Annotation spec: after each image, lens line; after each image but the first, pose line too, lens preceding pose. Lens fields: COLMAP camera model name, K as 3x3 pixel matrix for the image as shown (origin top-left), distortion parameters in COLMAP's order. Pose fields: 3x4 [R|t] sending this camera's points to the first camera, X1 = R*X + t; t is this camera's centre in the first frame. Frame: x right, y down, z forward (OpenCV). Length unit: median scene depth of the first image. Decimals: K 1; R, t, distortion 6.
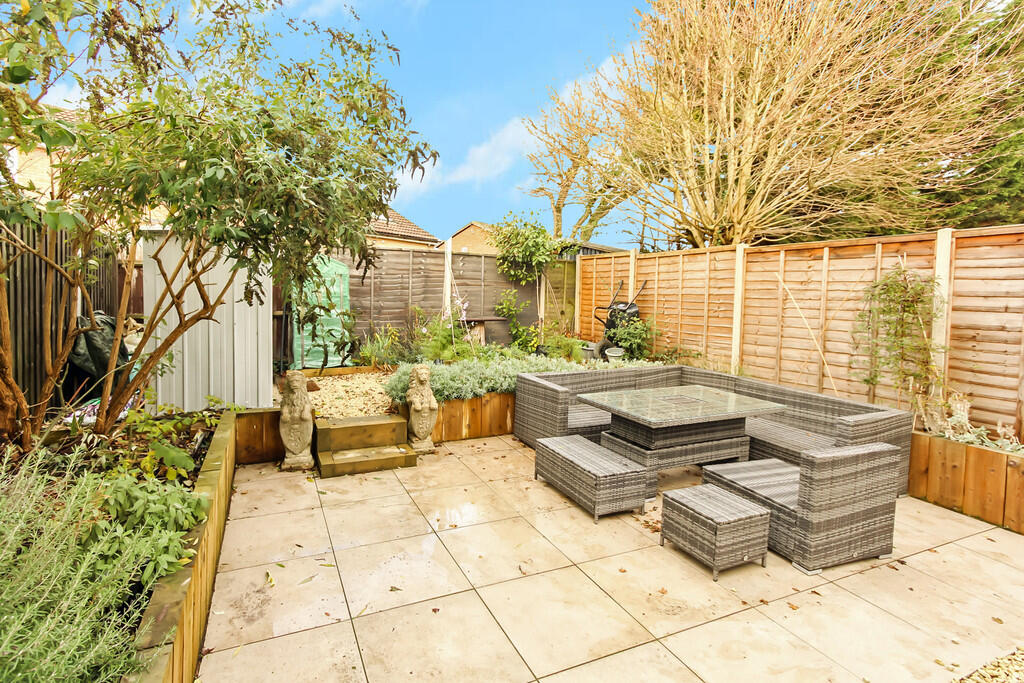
lens RADIAL K [[469.7, 0, 511.7], [0, 469.7, 341.2], [0, 0, 1]] dist [-0.003053, -0.000221]
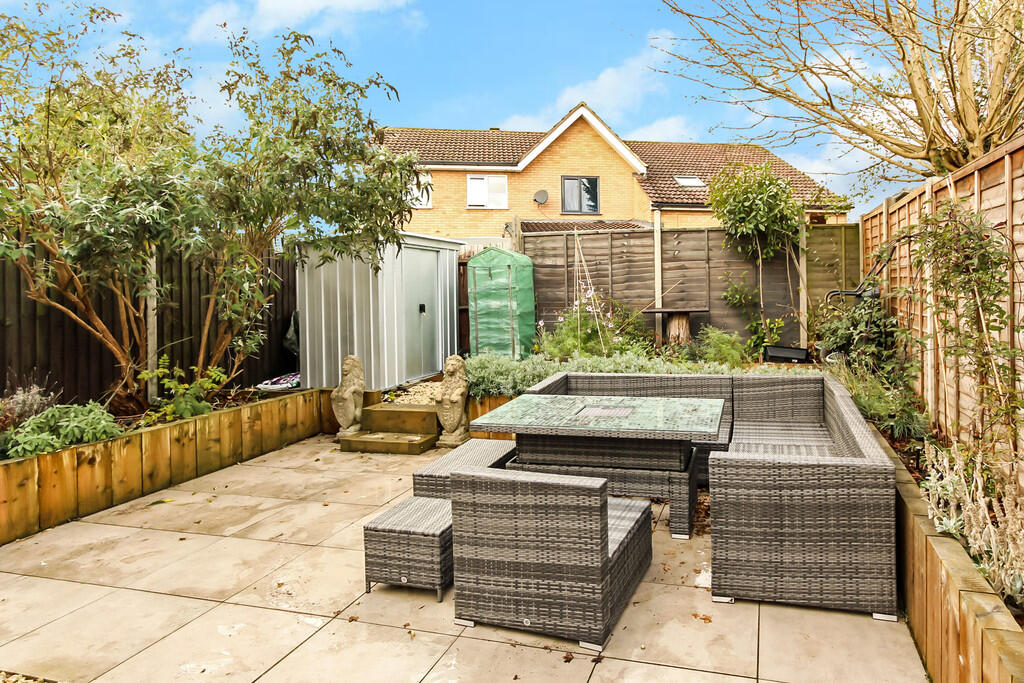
lens RADIAL K [[562.7, 0, 511.6], [0, 562.7, 338.2], [0, 0, 1]] dist [-0.000361, 0.000029]
pose [[0.799634, 0.020897, -0.600124, 0.487438], [-0.023310, 0.999721, 0.003752, 0.005446], [0.600035, 0.010988, 0.799899, 0.112798]]
